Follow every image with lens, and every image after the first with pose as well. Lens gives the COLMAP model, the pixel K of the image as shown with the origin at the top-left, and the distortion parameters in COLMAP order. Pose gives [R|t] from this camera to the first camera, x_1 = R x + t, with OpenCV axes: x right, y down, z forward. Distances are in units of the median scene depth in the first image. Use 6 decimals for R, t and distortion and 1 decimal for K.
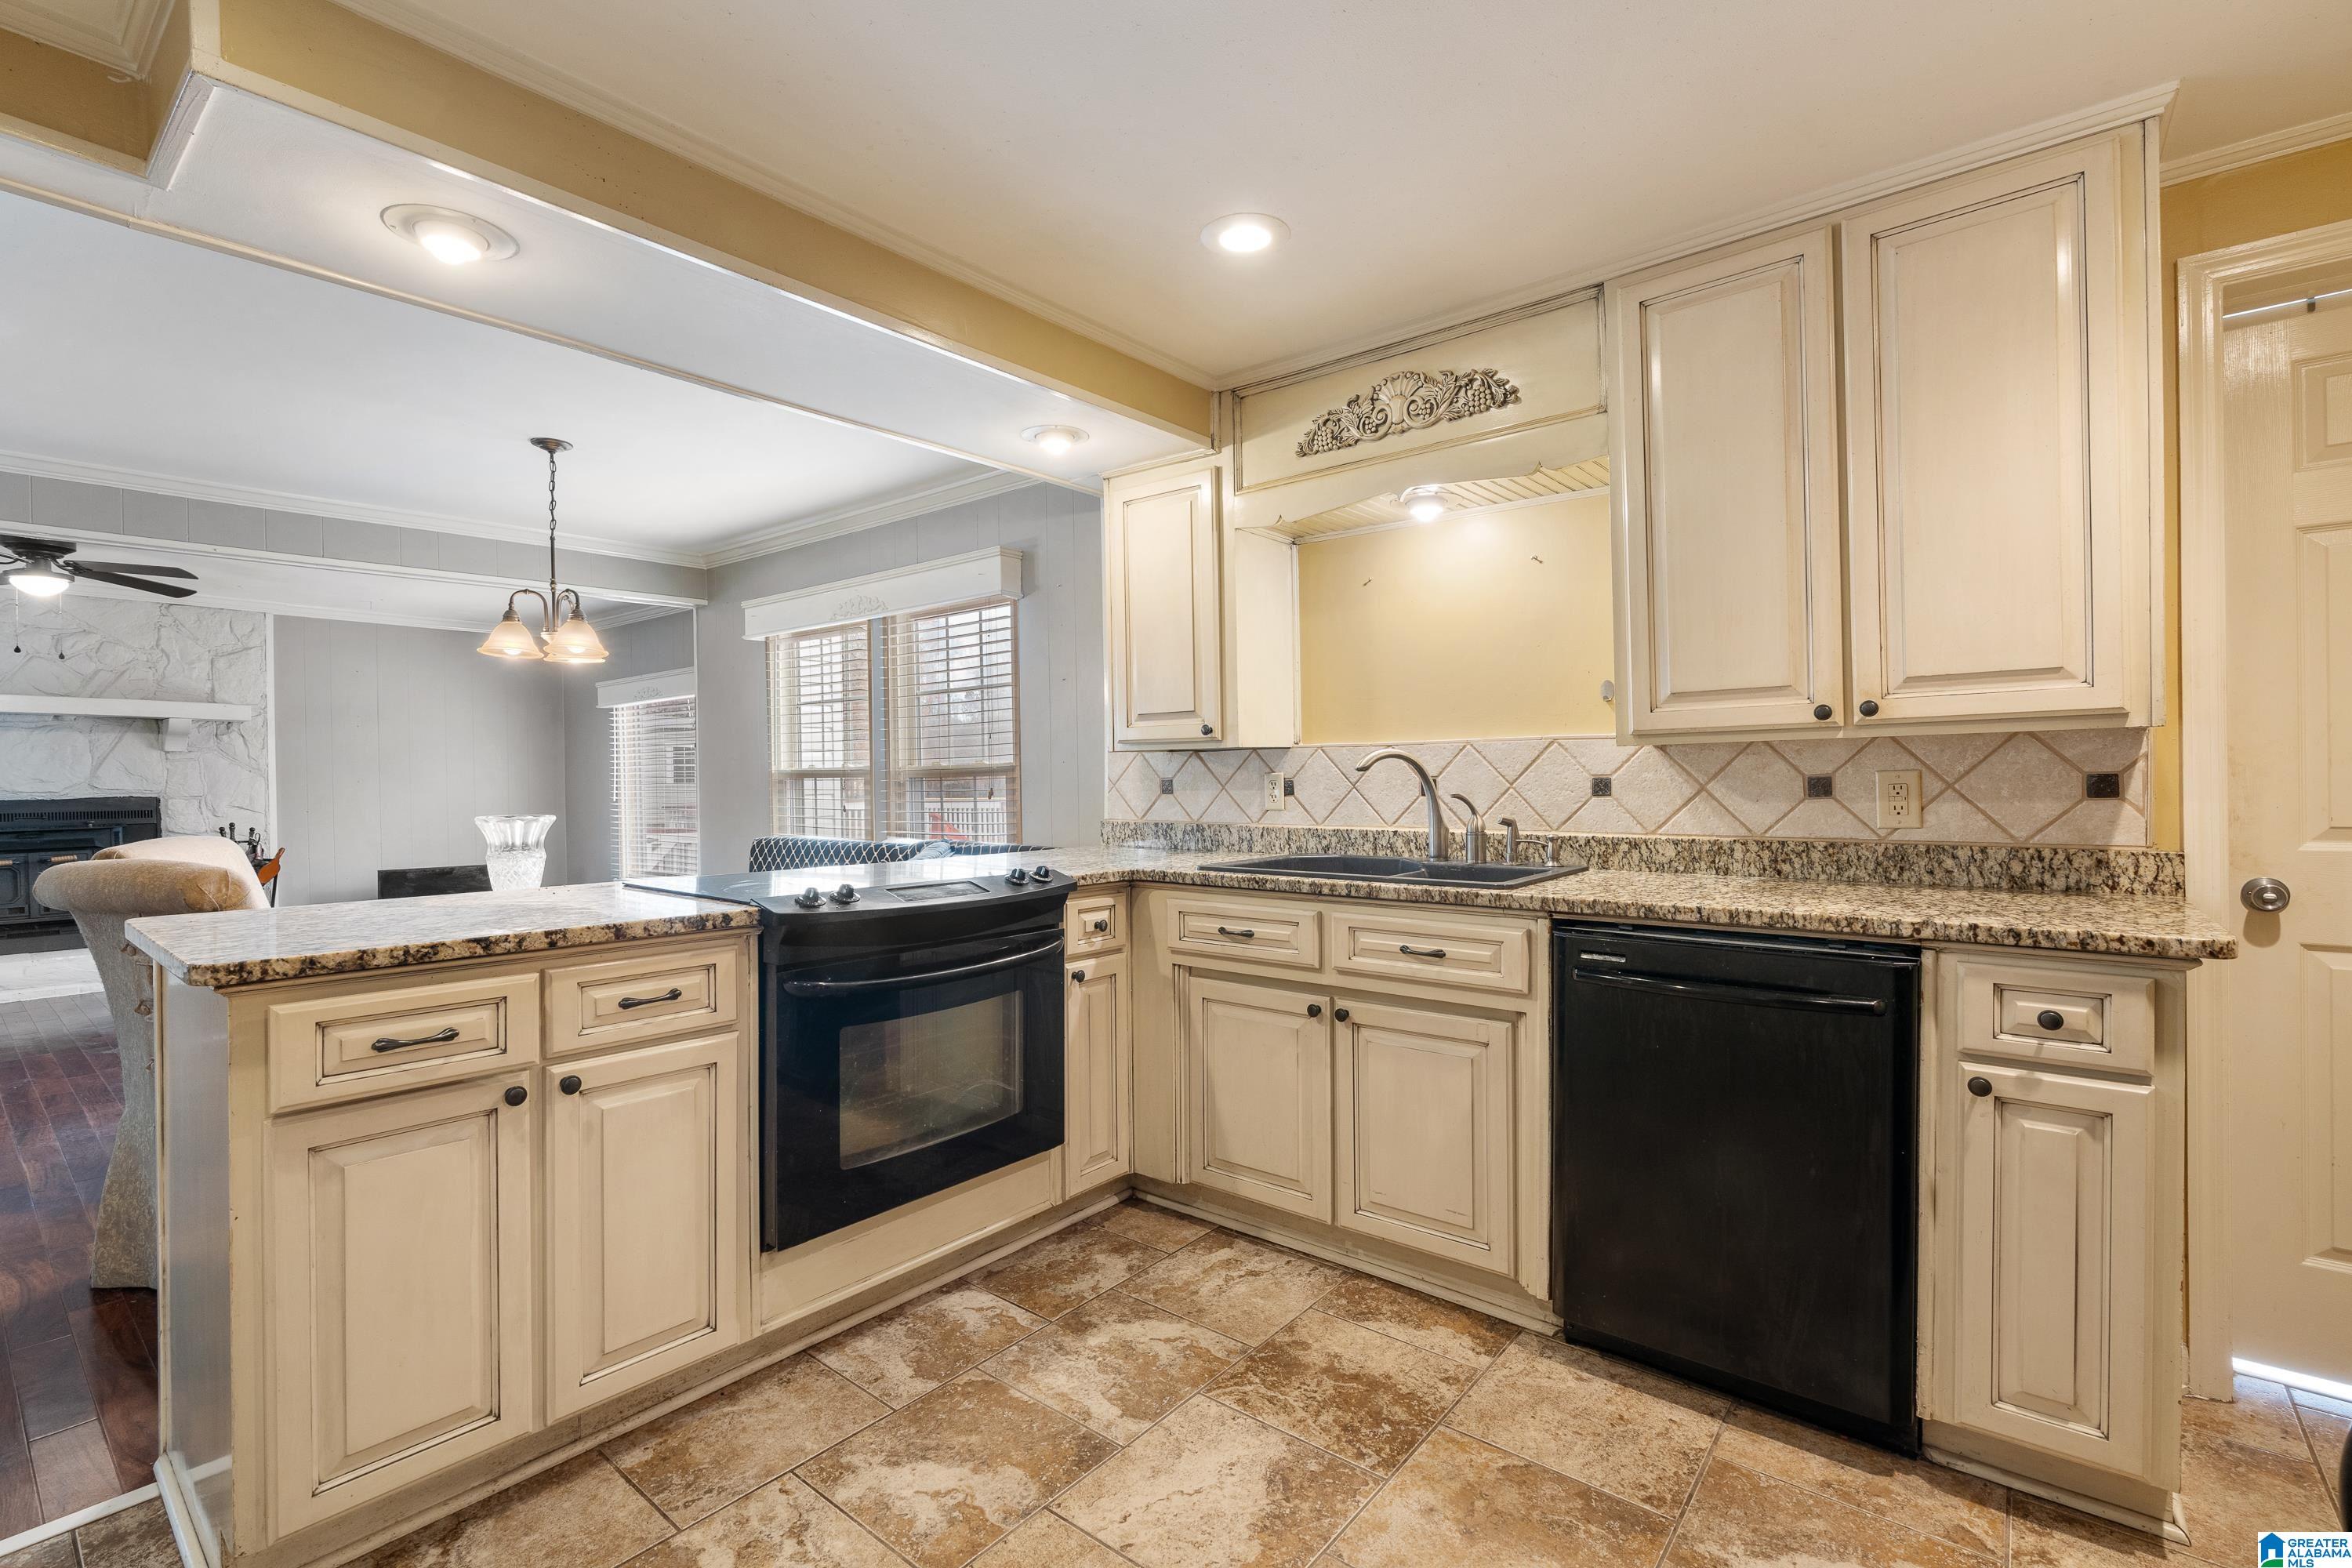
lens RADIAL K [[1046.3, 0, 1119.5], [0, 1046.3, 785.7], [0, 0, 1]] dist [-0.003935, 0.001747]
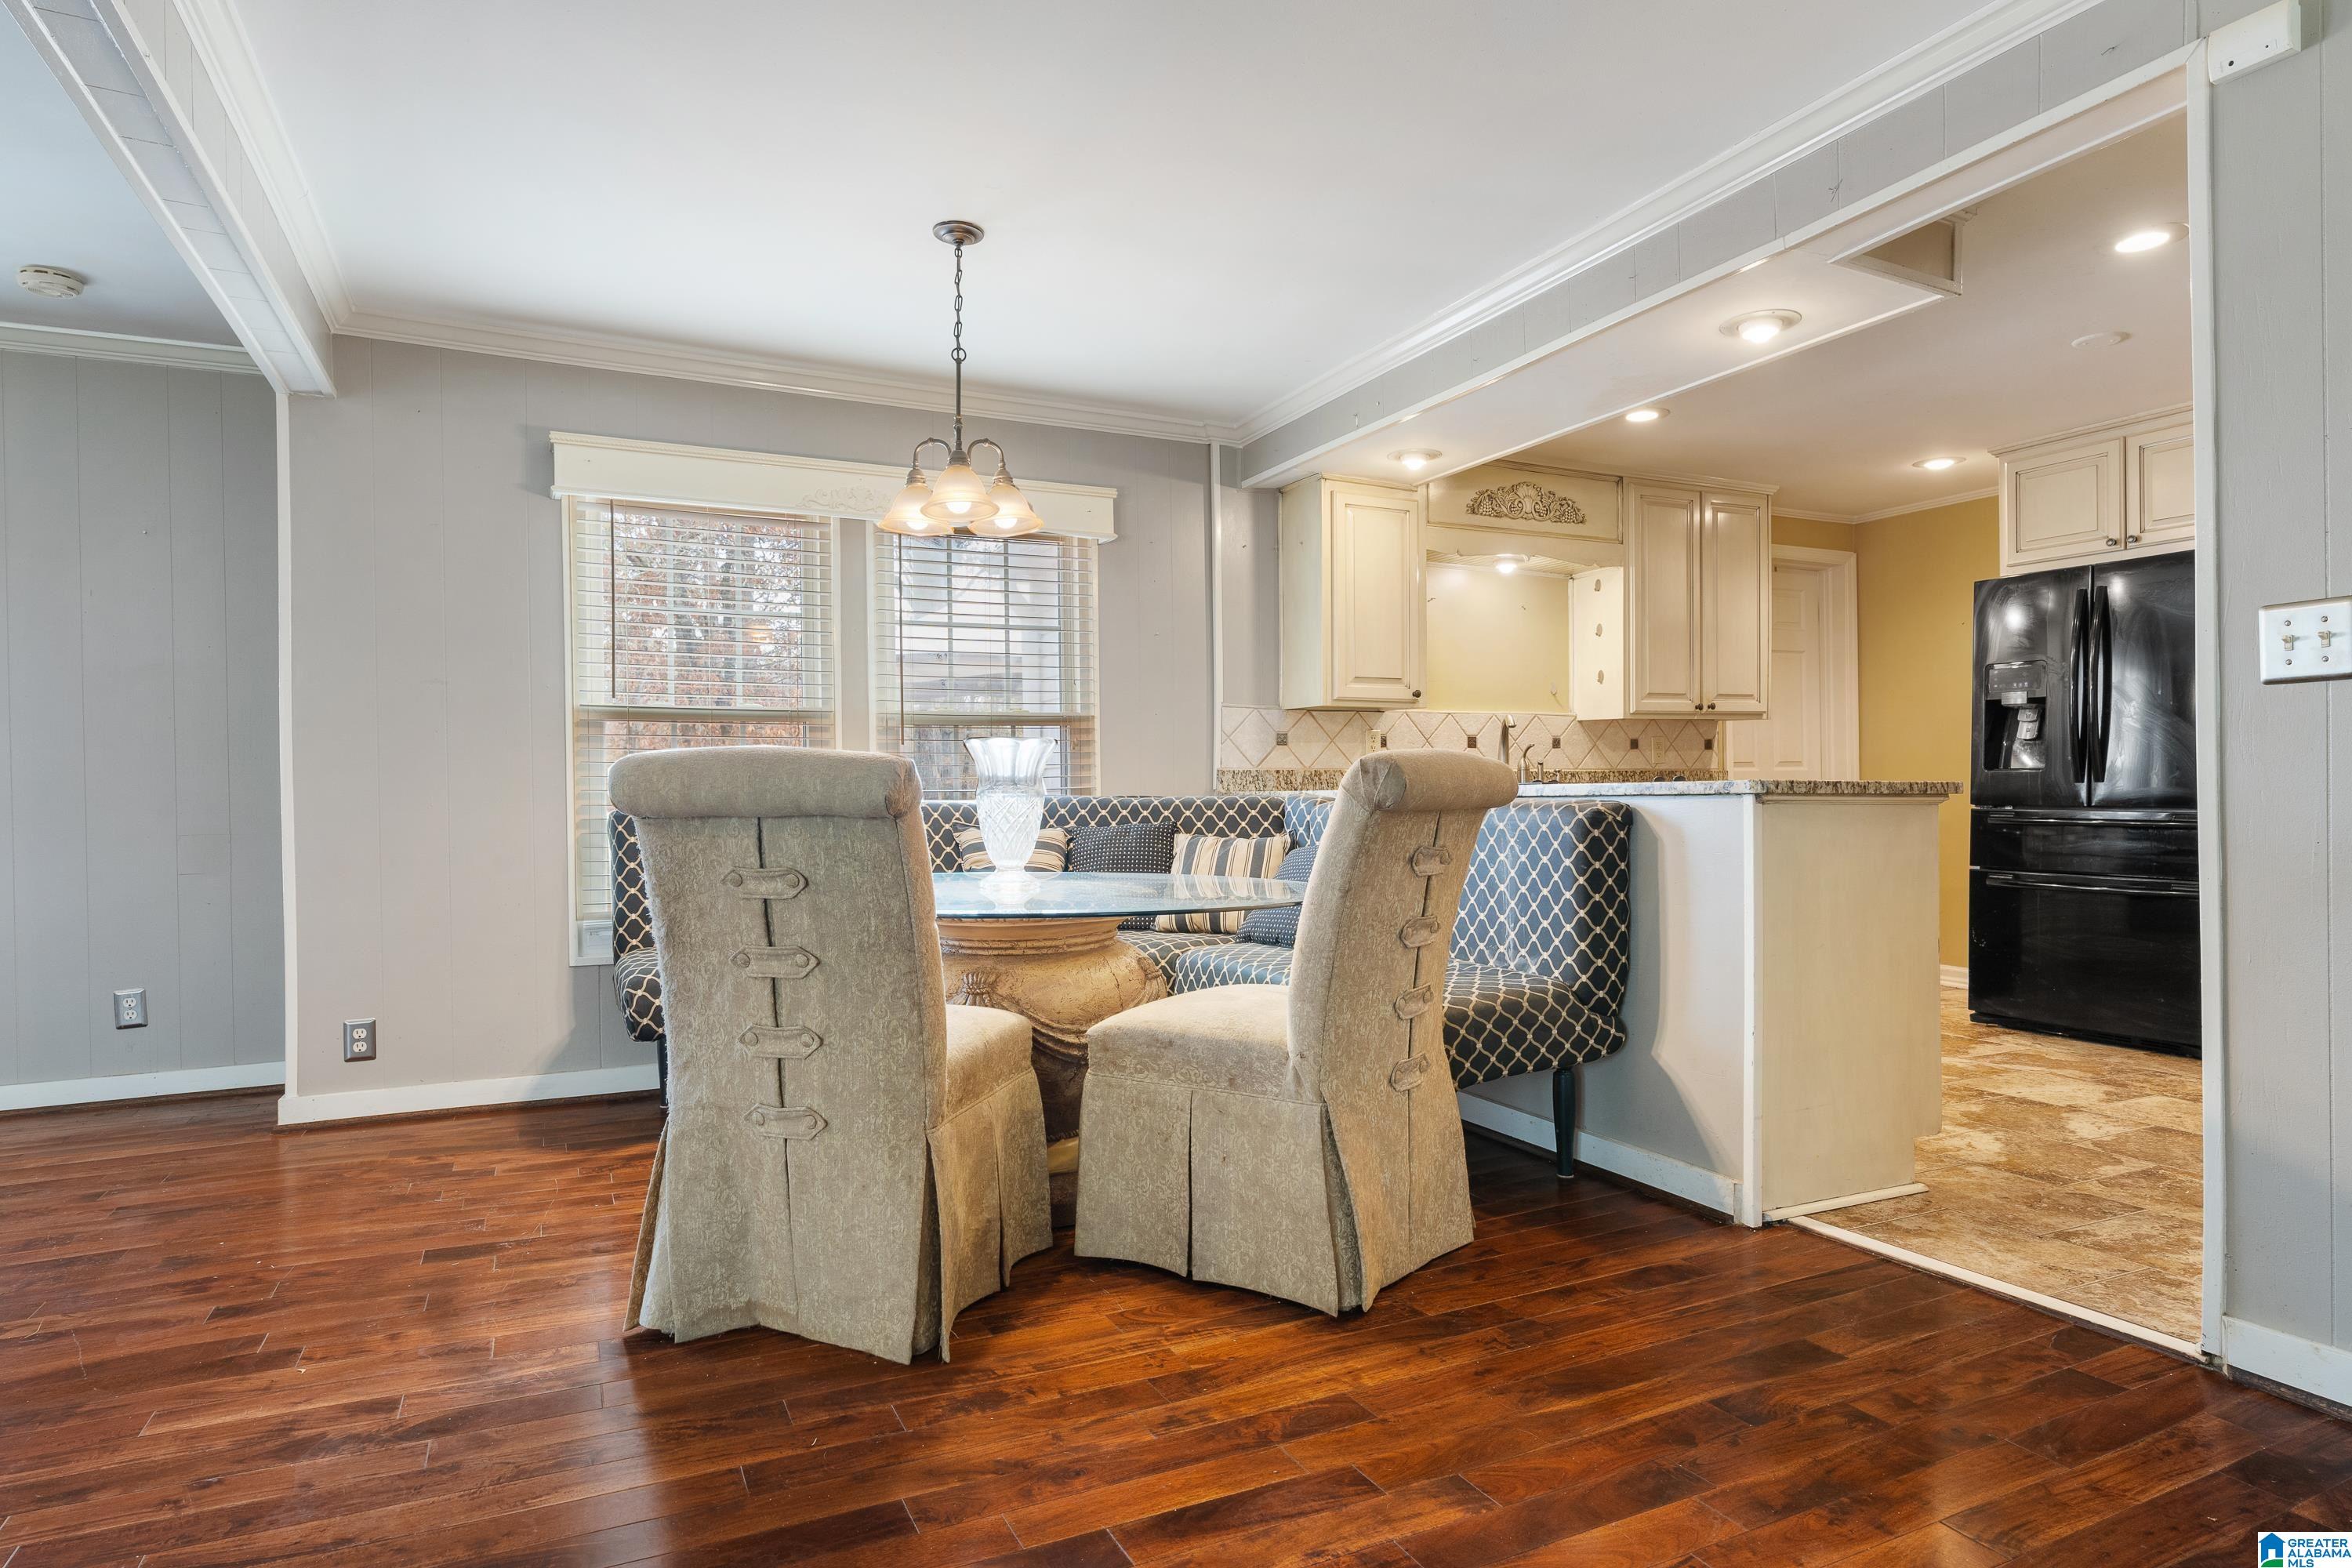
lens RADIAL K [[1328.1, 0, 1168.9], [0, 1328.1, 765.4], [0, 0, 1]] dist [-0.000889, 0.004855]
pose [[0.404987, 0.026751, 0.913931, -1.883816], [0.012268, 0.999323, -0.034687, 0.110671], [-0.914240, 0.025260, 0.404385, 0.708790]]
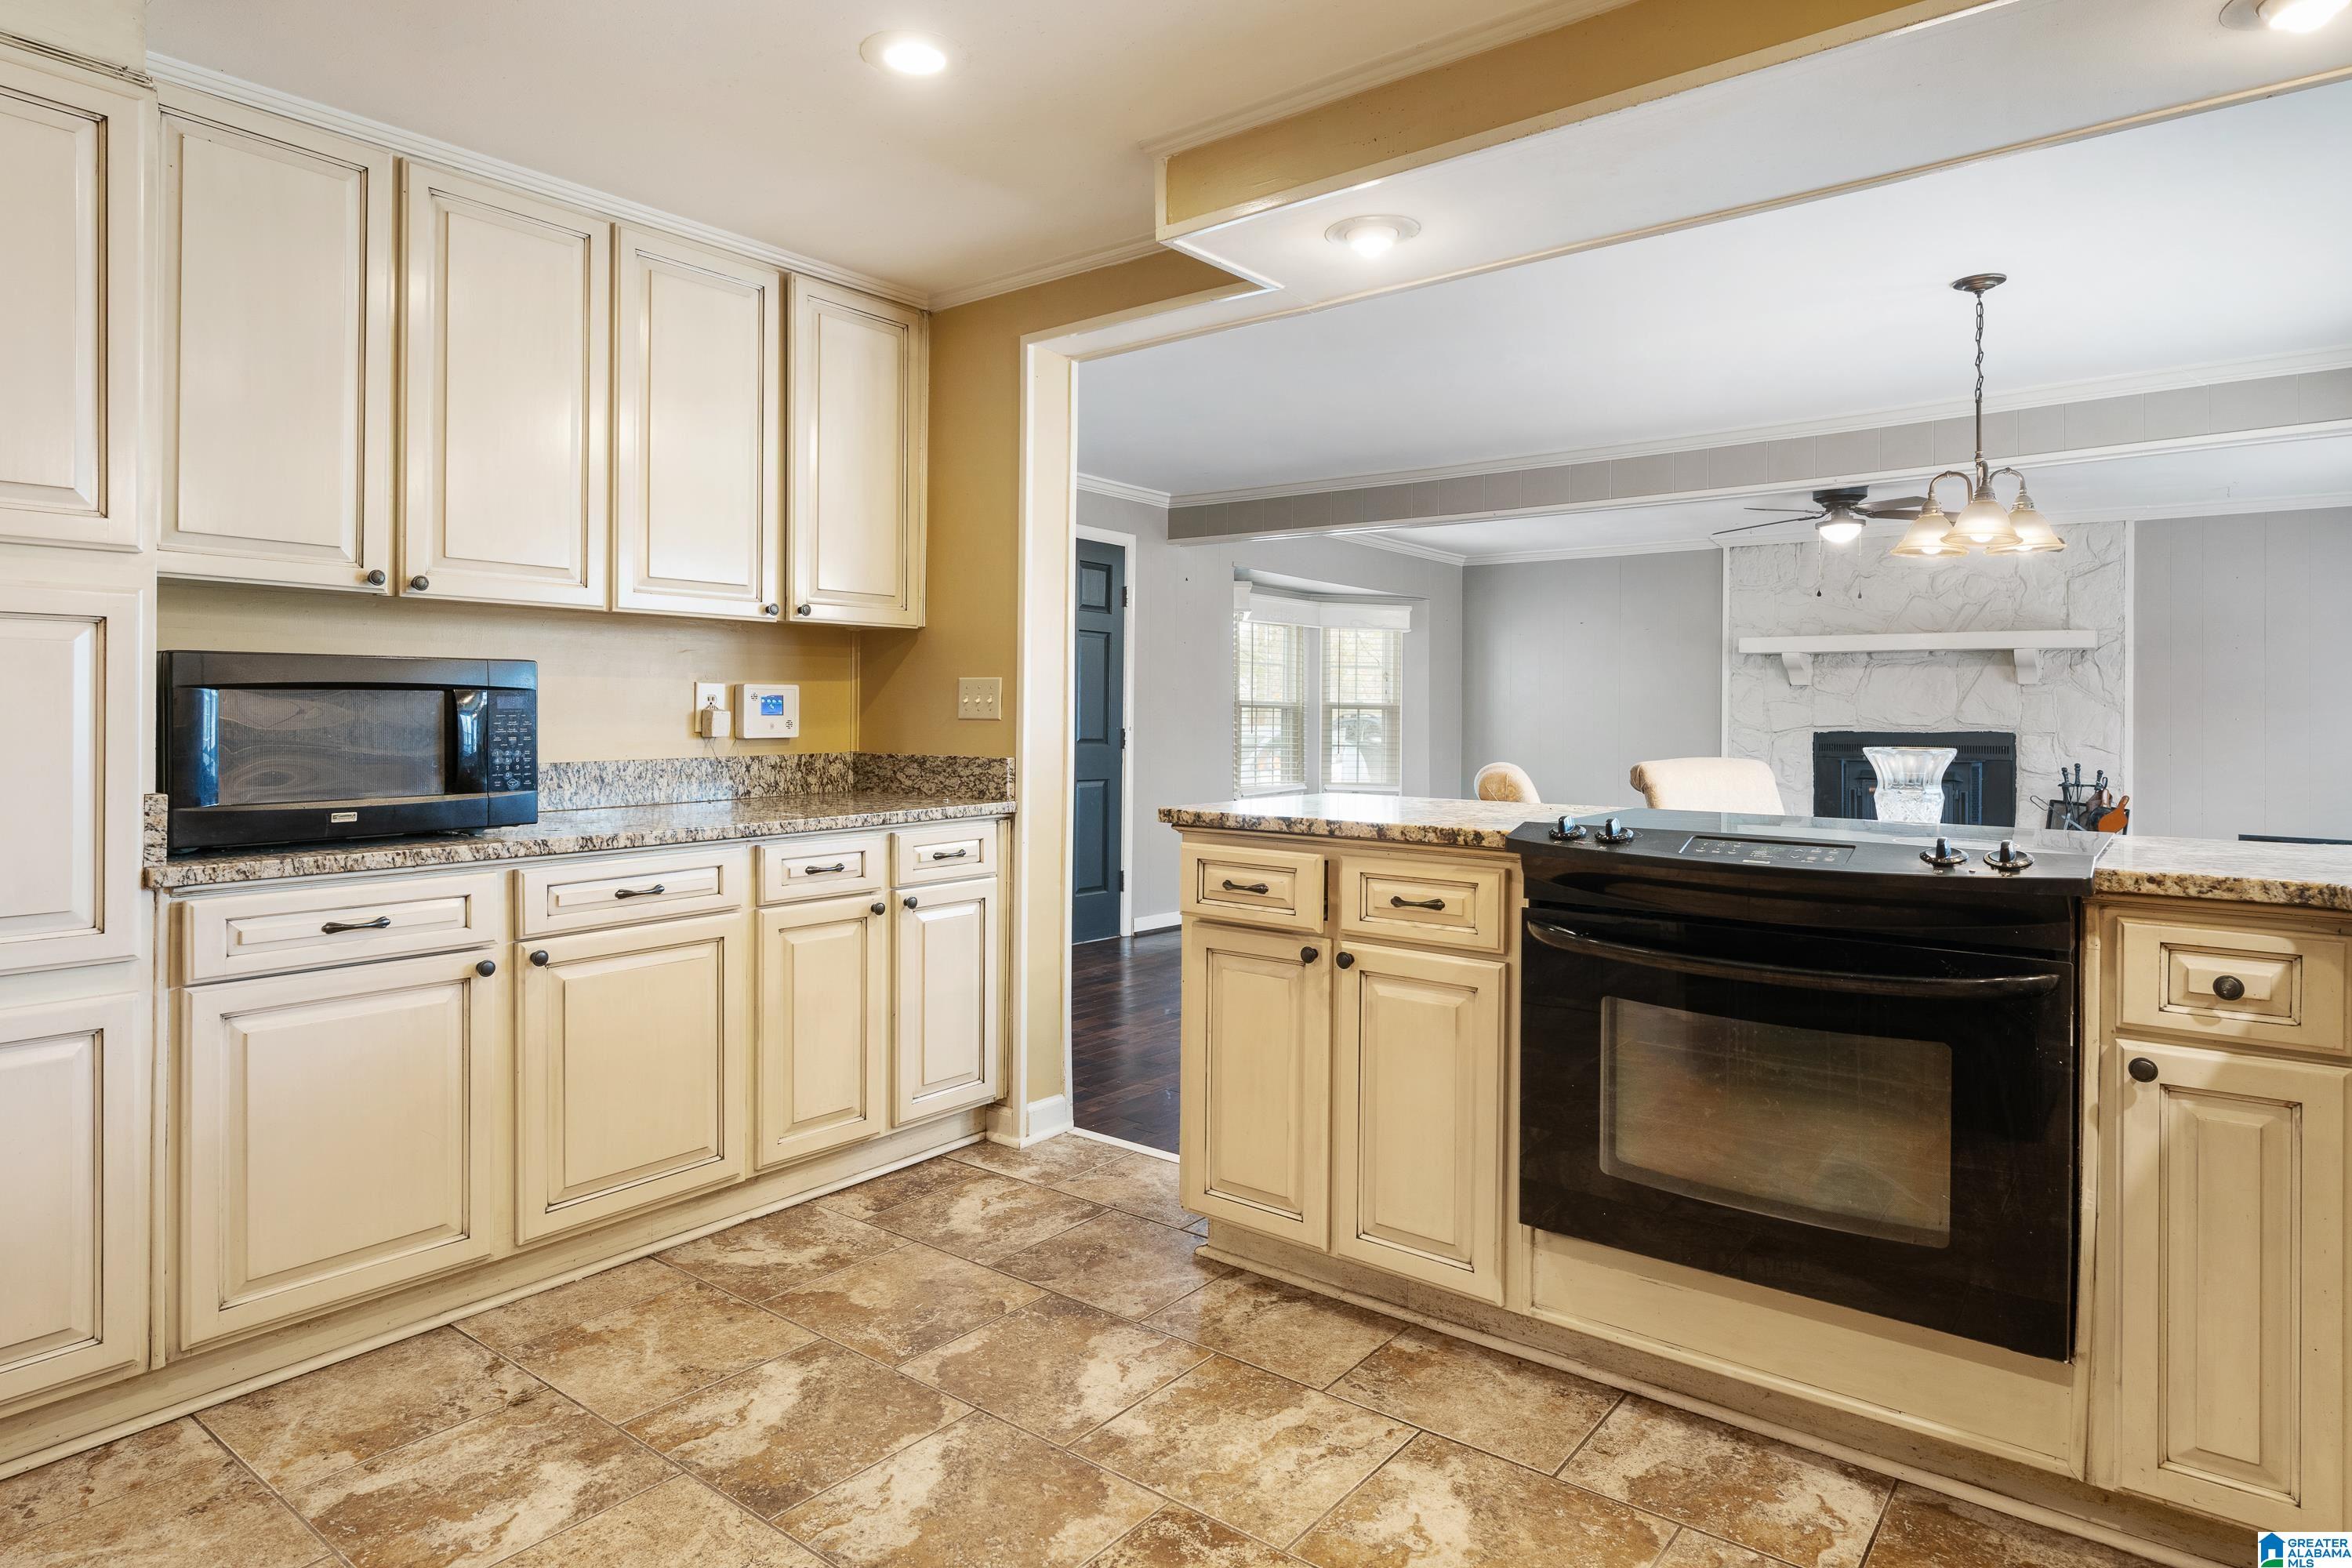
lens RADIAL K [[1328.1, 0, 1224.2], [0, 1328.1, 712.5], [0, 0, 1]] dist [-0.000889, 0.004855]
pose [[0.071544, 0.000638, -0.997437, 0.600754], [-0.017534, 0.999846, -0.000619, 0.015074], [0.997283, 0.017534, 0.071544, 0.514053]]
